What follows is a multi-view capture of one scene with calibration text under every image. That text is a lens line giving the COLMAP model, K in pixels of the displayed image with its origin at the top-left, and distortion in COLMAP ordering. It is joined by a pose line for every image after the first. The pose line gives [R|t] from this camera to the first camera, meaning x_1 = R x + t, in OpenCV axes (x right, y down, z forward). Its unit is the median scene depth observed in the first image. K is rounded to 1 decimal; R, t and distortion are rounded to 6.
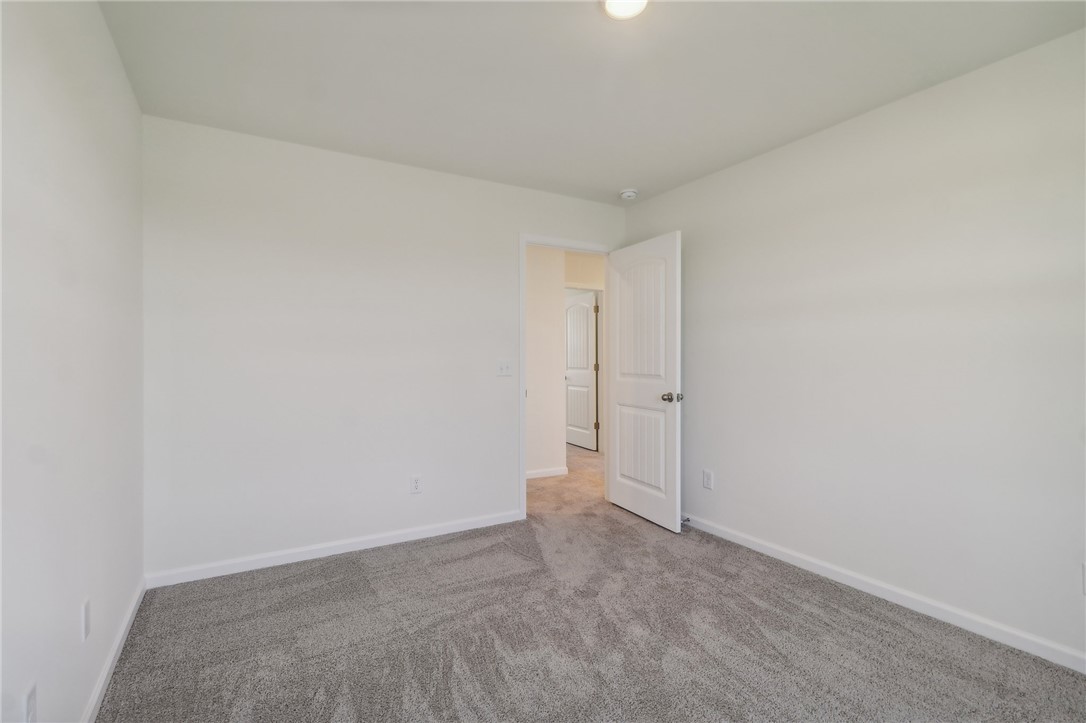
lens RADIAL K [[507.9, 0, 536.8], [0, 507.9, 354.5], [0, 0, 1]] dist [0.022224, -0.014490]
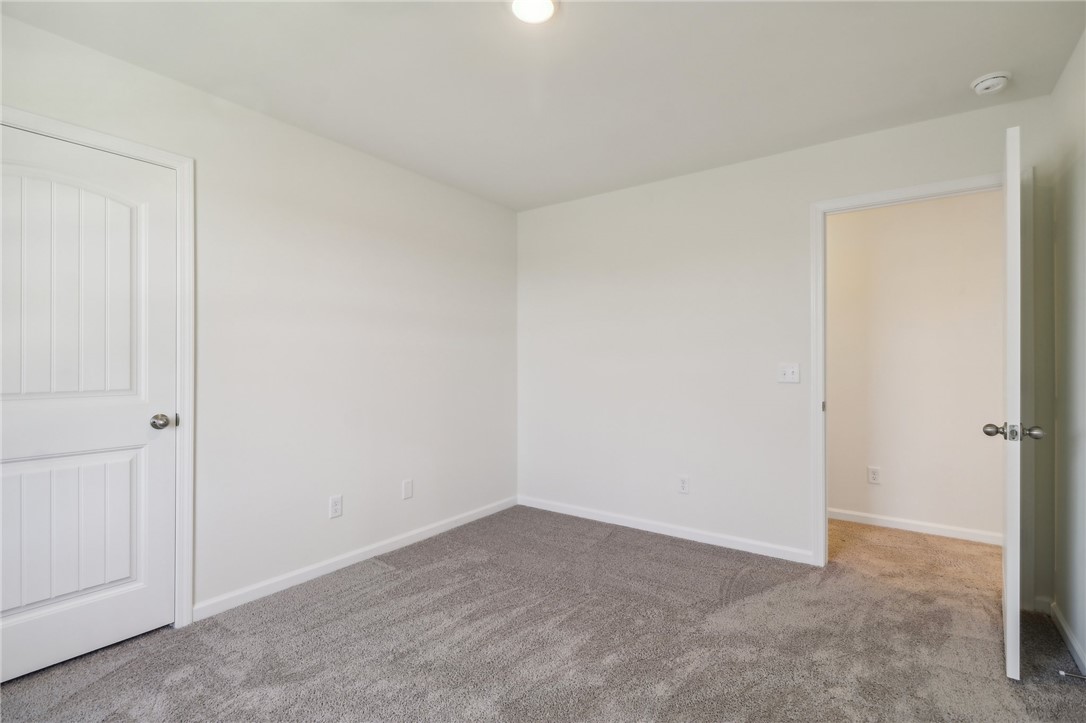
lens RADIAL K [[507.9, 0, 536.8], [0, 507.9, 354.5], [0, 0, 1]] dist [0.022224, -0.014490]
pose [[0.399467, -0.014735, -0.916629, 0.588709], [0.008827, 0.999886, -0.012226, 0.003186], [0.916705, -0.003207, 0.399552, 0.317877]]
